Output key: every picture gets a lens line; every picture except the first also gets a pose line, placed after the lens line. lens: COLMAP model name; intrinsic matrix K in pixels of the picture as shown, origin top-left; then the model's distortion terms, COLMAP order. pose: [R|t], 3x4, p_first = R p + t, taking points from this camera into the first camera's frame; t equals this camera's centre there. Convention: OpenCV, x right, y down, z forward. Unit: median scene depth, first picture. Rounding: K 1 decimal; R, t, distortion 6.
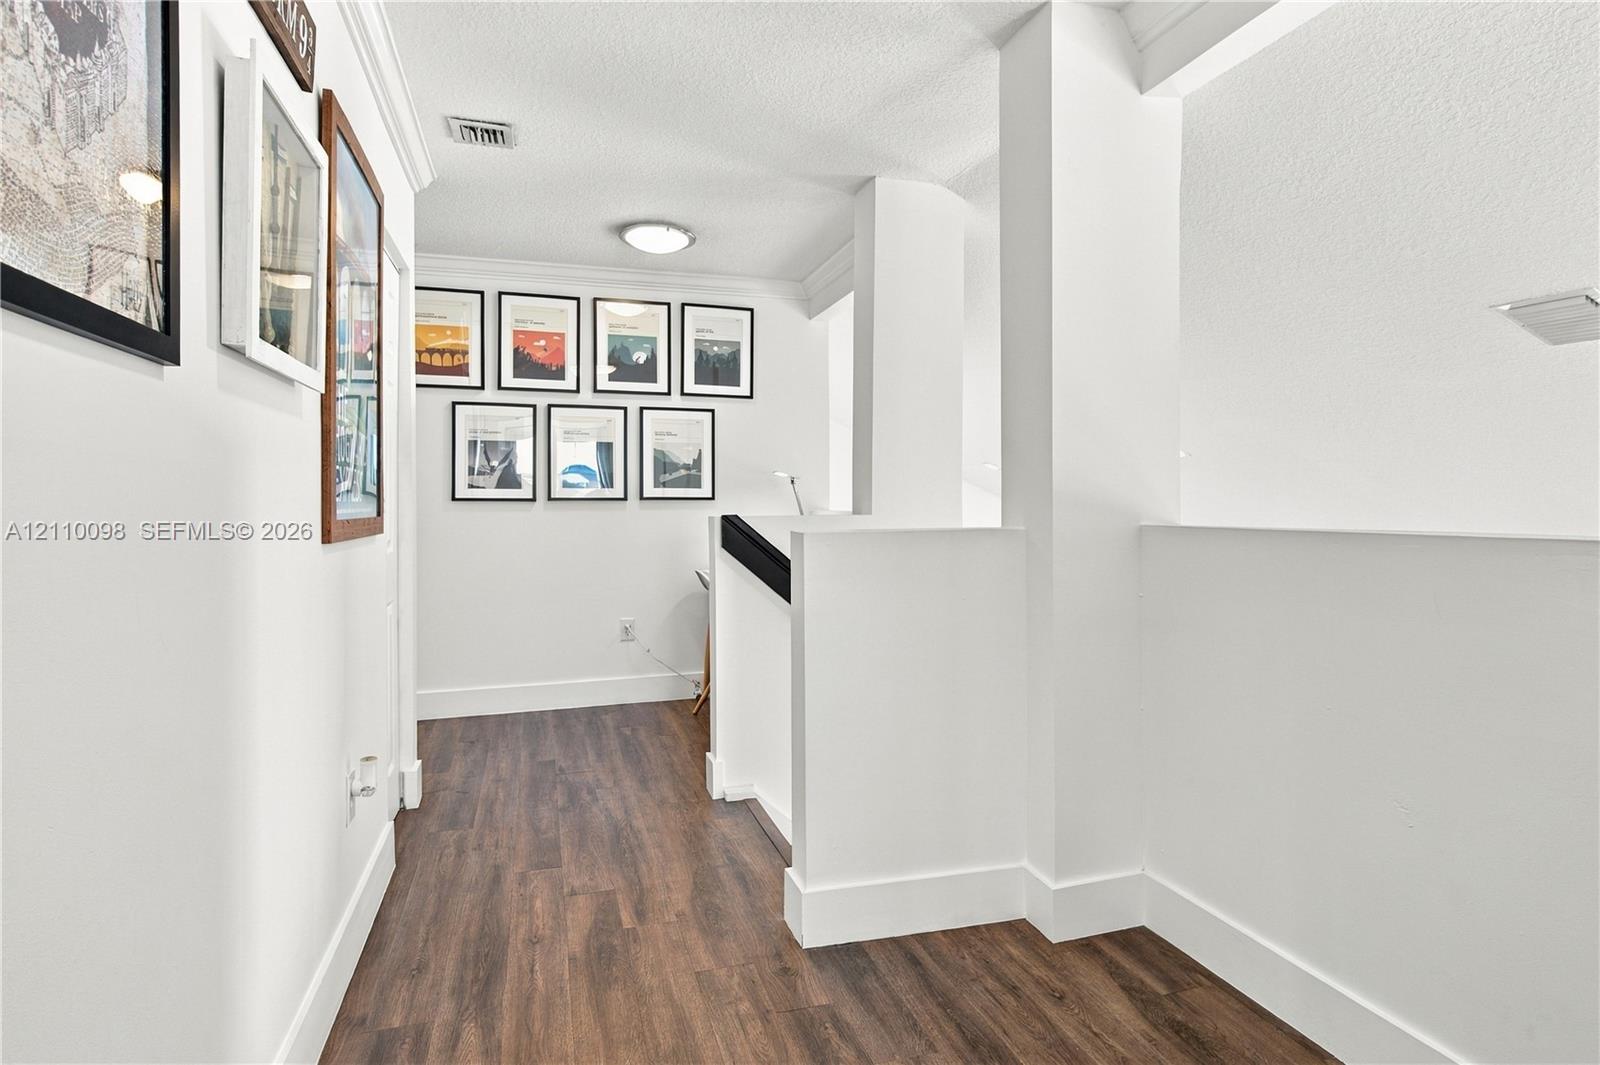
lens RADIAL K [[860.1, 0, 799.6], [0, 860.1, 525.4], [0, 0, 1]] dist [0.004165, 0.000174]
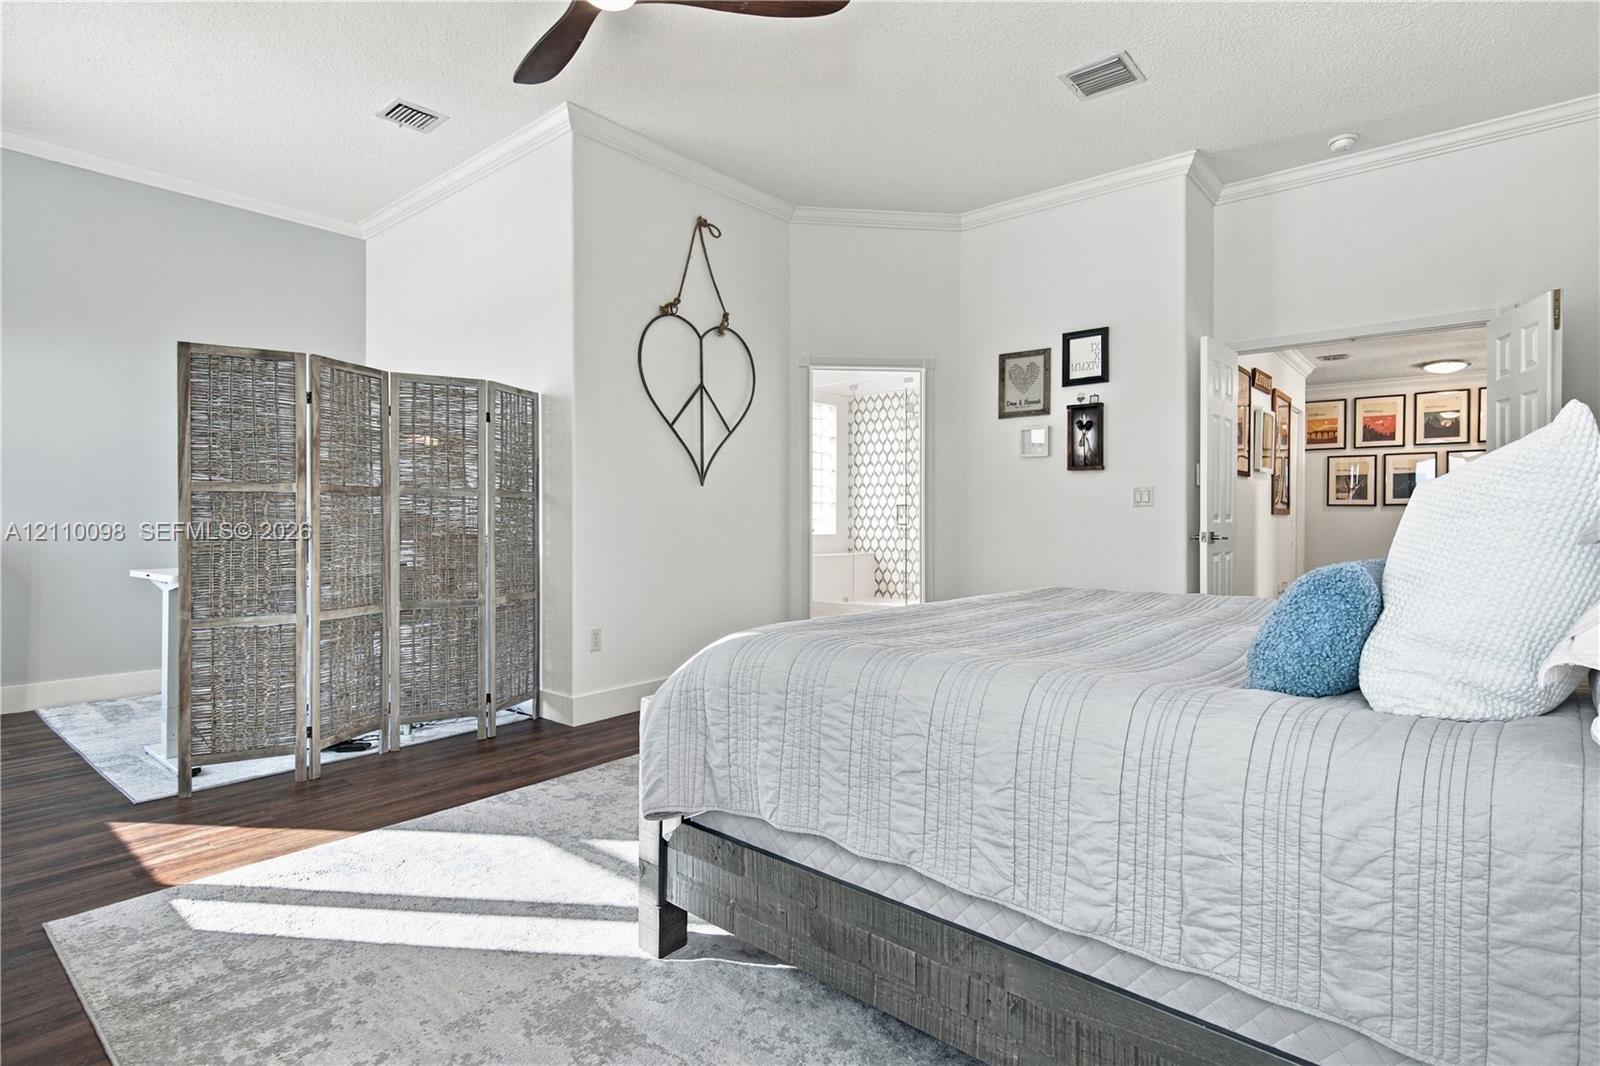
lens RADIAL K [[808.9, 0, 794.1], [0, 808.9, 528.7], [0, 0, 1]] dist [0.003919, 0.000447]
pose [[0.541495, 0.012922, -0.840605, 0.502999], [-0.019940, 0.999798, 0.002524, 0.043277], [0.840468, 0.015395, 0.541643, -1.042946]]
